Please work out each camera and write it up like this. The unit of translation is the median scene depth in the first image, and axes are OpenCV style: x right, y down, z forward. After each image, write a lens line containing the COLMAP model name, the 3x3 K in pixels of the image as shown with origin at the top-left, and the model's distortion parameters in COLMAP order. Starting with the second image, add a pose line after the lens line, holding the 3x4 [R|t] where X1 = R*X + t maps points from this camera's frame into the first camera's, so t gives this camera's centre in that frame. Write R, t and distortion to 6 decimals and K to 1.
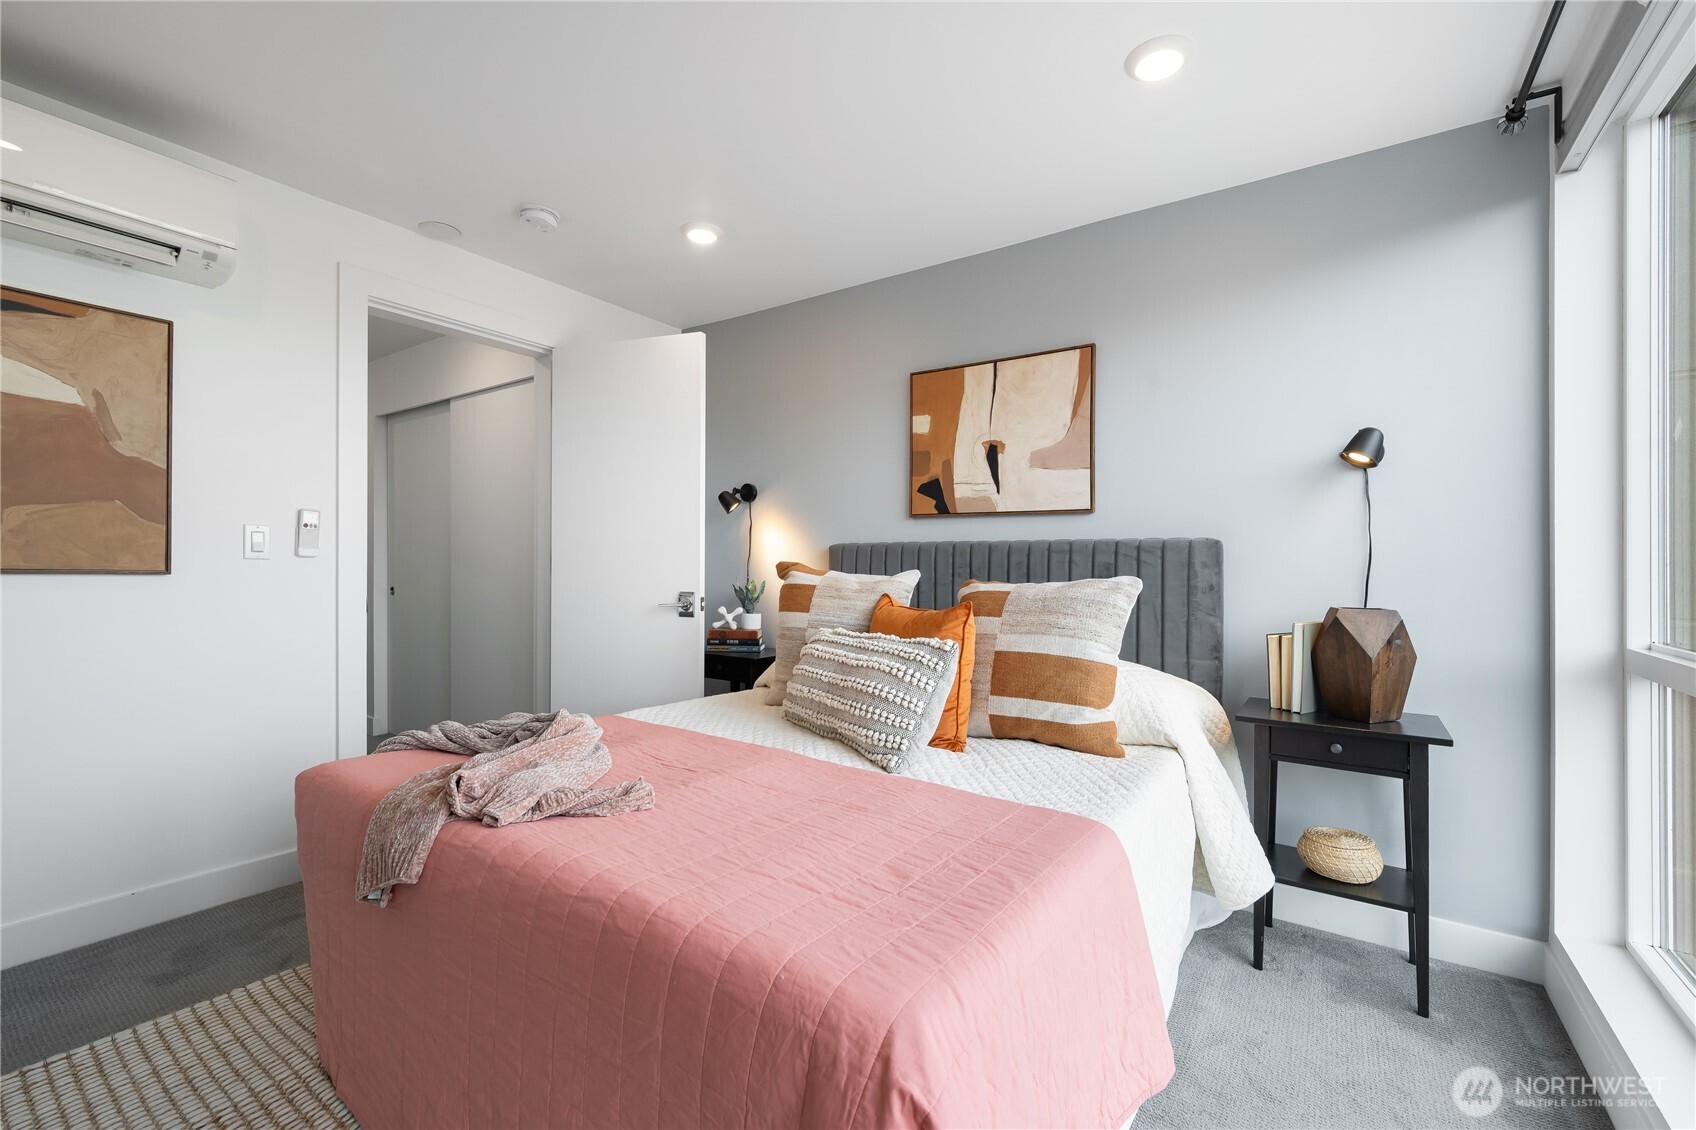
lens RADIAL K [[714.2, 0, 822.1], [0, 714.2, 562.1], [0, 0, 1]] dist [0.000404, 0.000174]
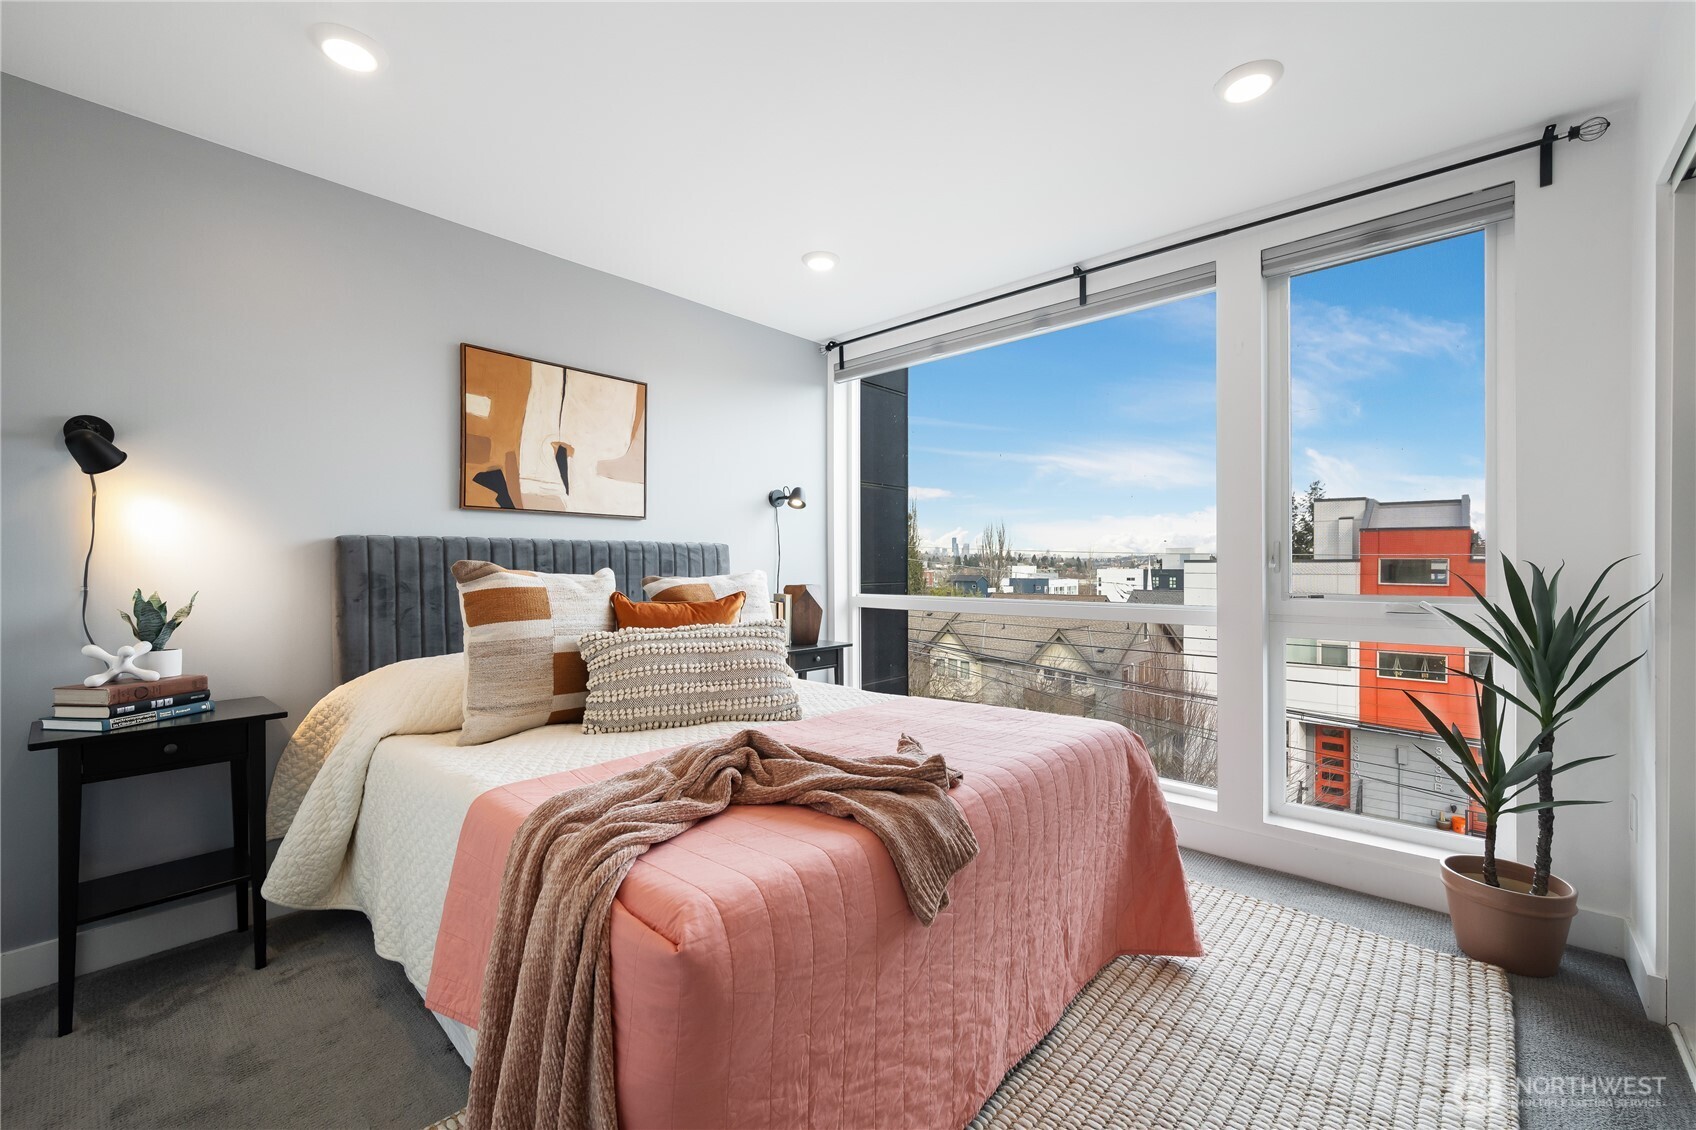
lens RADIAL K [[691.6, 0, 872.8], [0, 691.6, 561.0], [0, 0, 1]] dist [0.000984, -0.000069]
pose [[0.101276, -0.006143, 0.994839, -0.715127], [-0.002397, 0.999977, 0.006419, -0.005892], [-0.994856, -0.003035, 0.101259, 0.448350]]
